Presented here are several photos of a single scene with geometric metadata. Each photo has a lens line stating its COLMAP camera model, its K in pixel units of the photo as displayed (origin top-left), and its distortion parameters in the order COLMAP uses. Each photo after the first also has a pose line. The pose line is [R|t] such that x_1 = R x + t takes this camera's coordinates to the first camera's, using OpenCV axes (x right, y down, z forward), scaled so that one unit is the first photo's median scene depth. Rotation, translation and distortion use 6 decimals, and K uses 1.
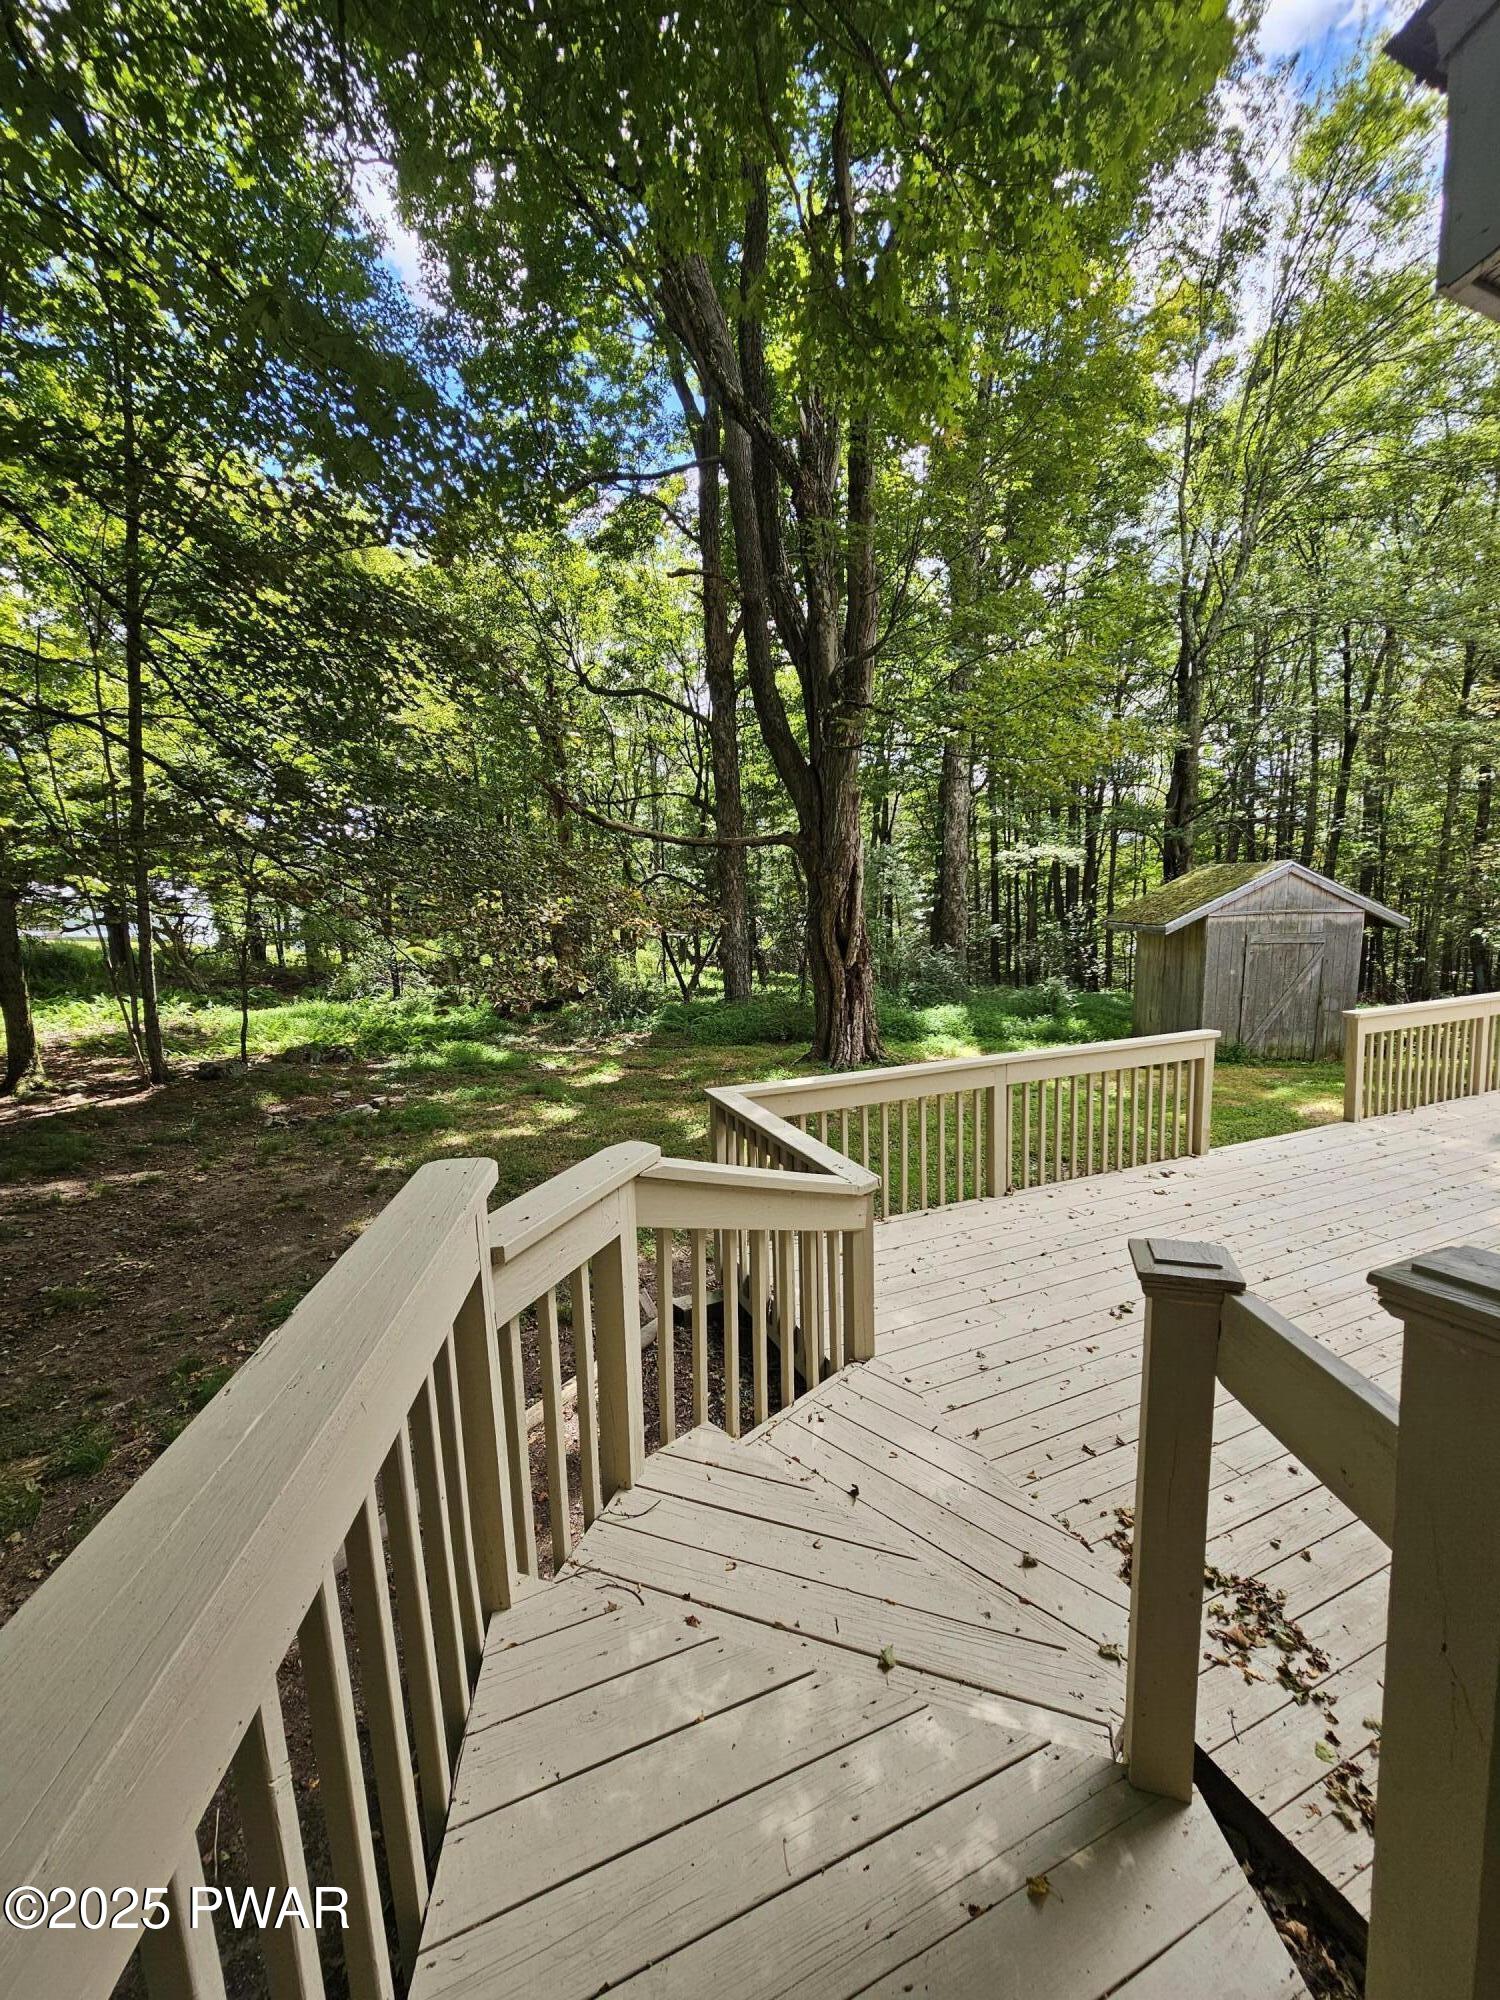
lens RADIAL K [[816.2, 0, 746.1], [0, 816.2, 1017.6], [0, 0, 1]] dist [0.000751, -0.000835]
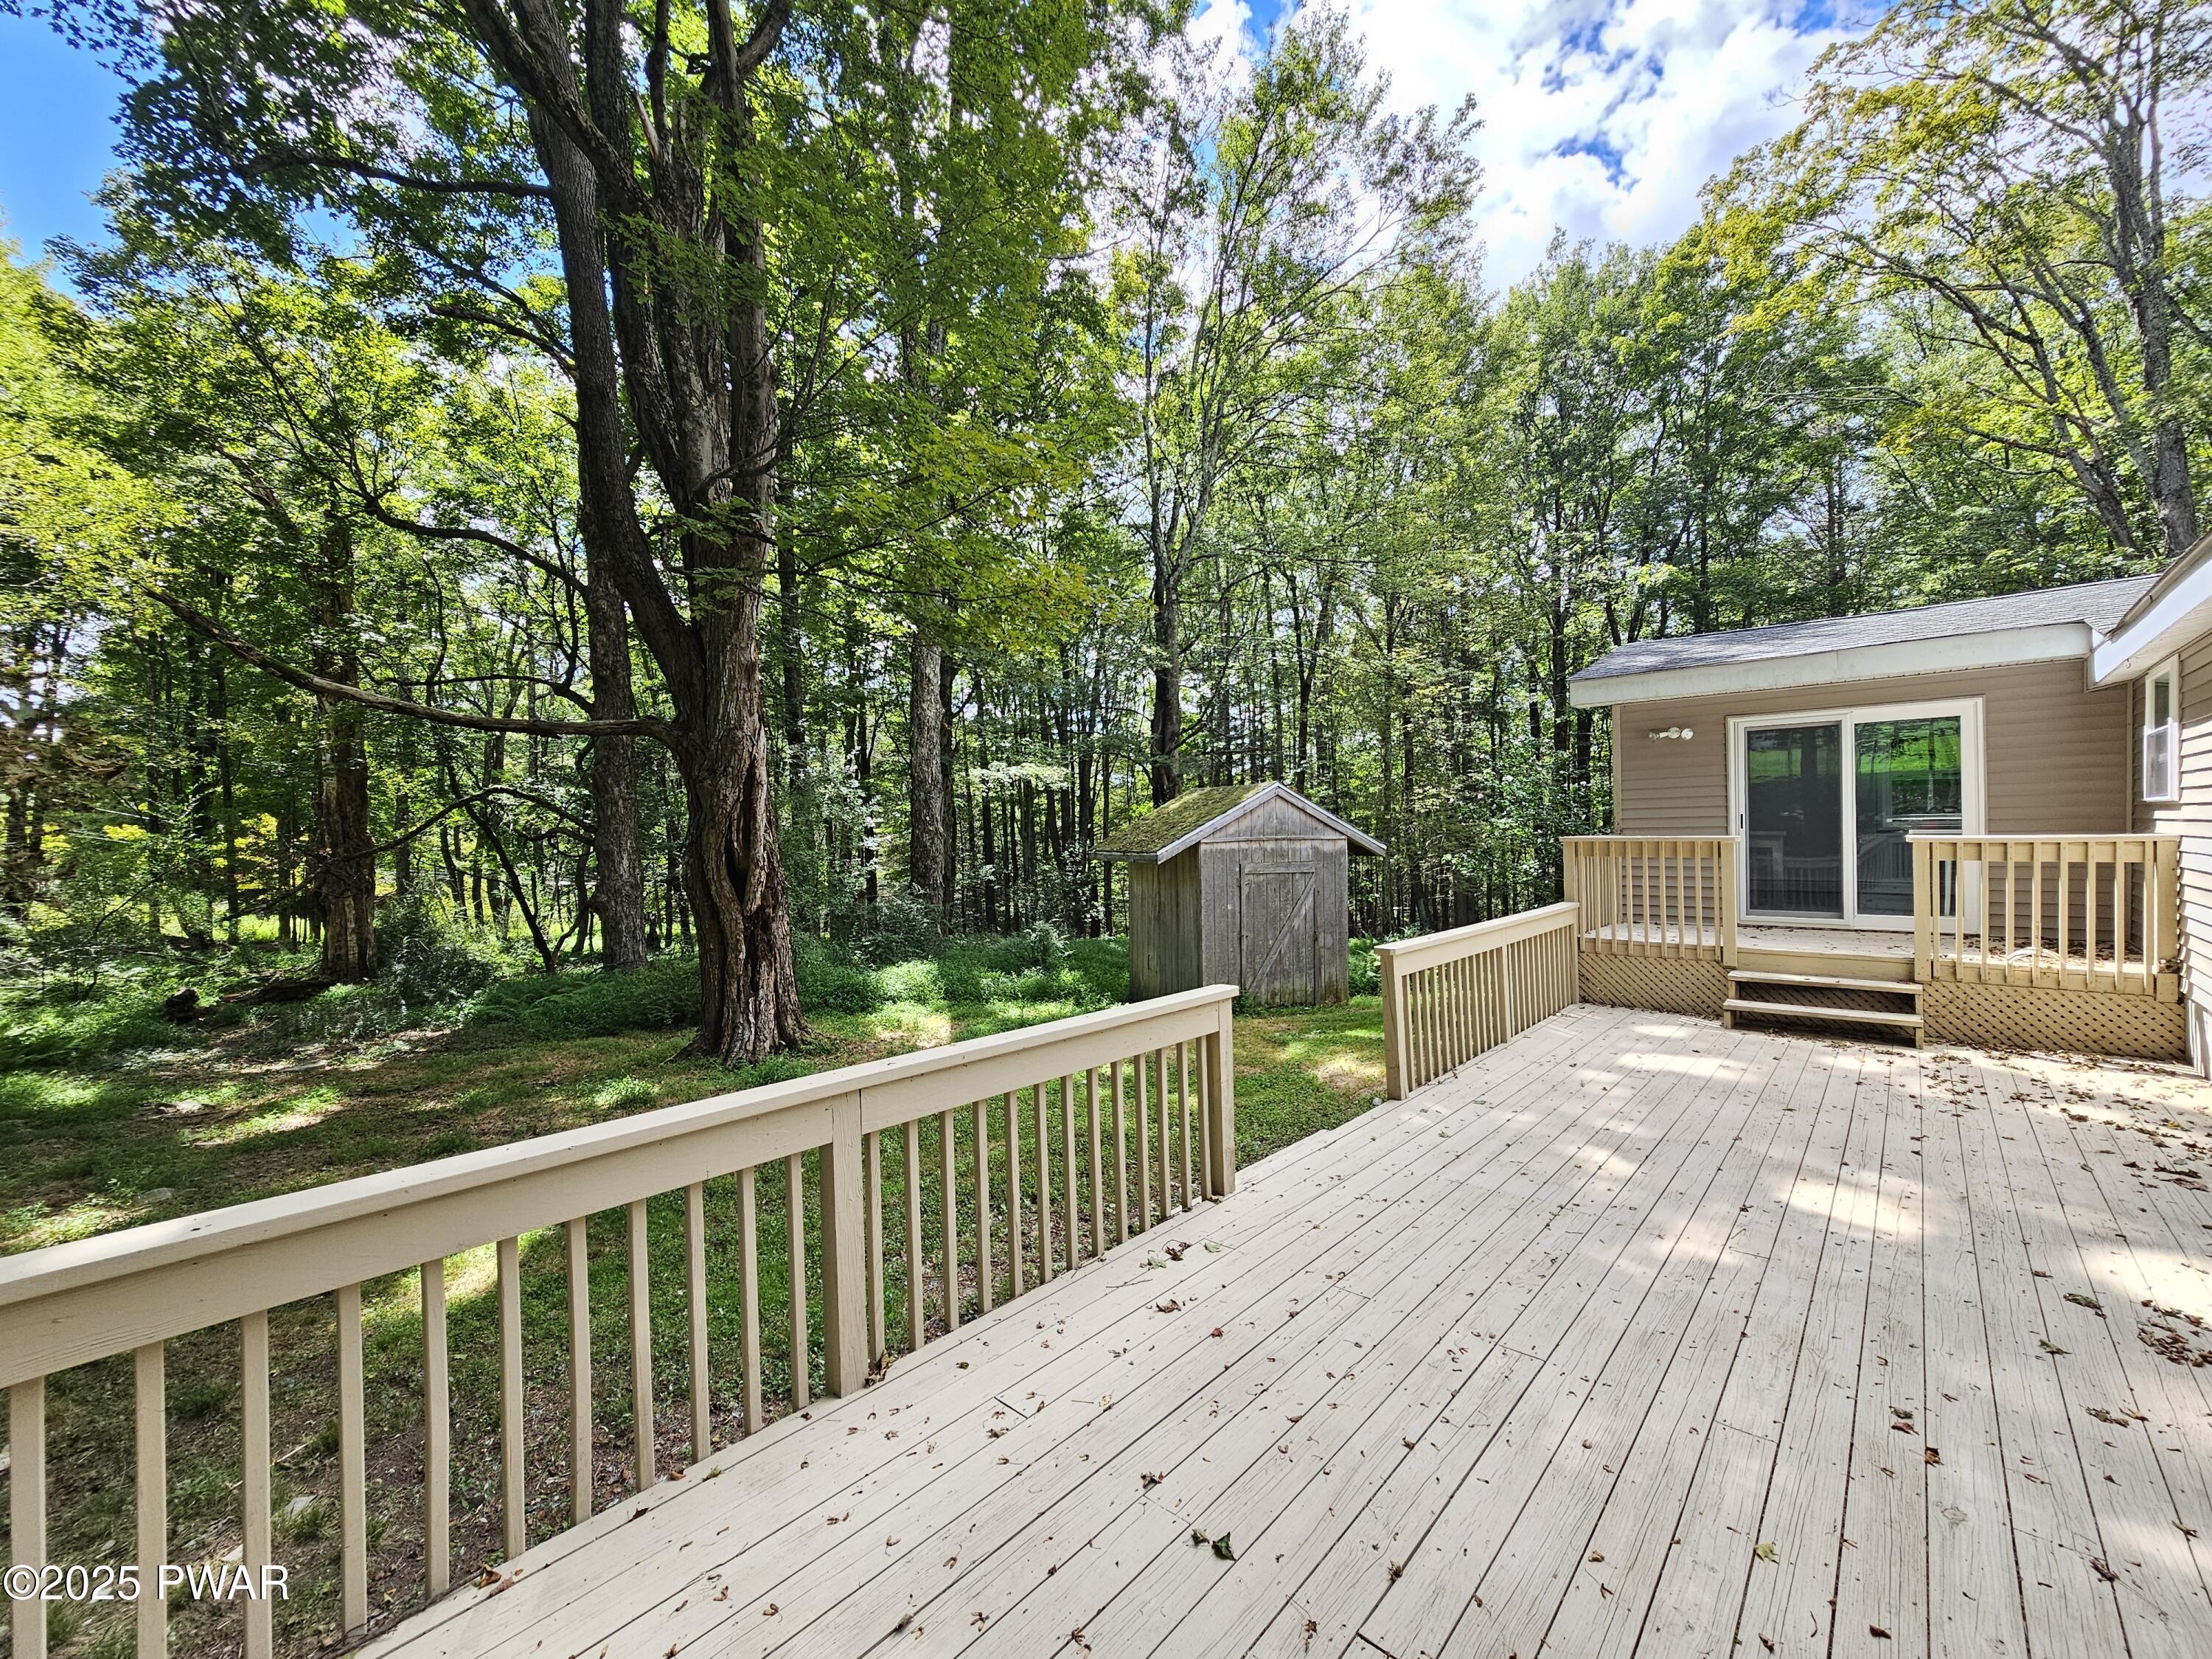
lens RADIAL K [[902.7, 0, 1119.4], [0, 902.7, 834.6], [0, 0, 1]] dist [0.000751, -0.000835]
pose [[0.910468, 0.009112, 0.413478, 0.080509], [0.054480, 0.988403, -0.141745, -0.002053], [-0.409975, 0.151580, 0.899413, 0.151911]]
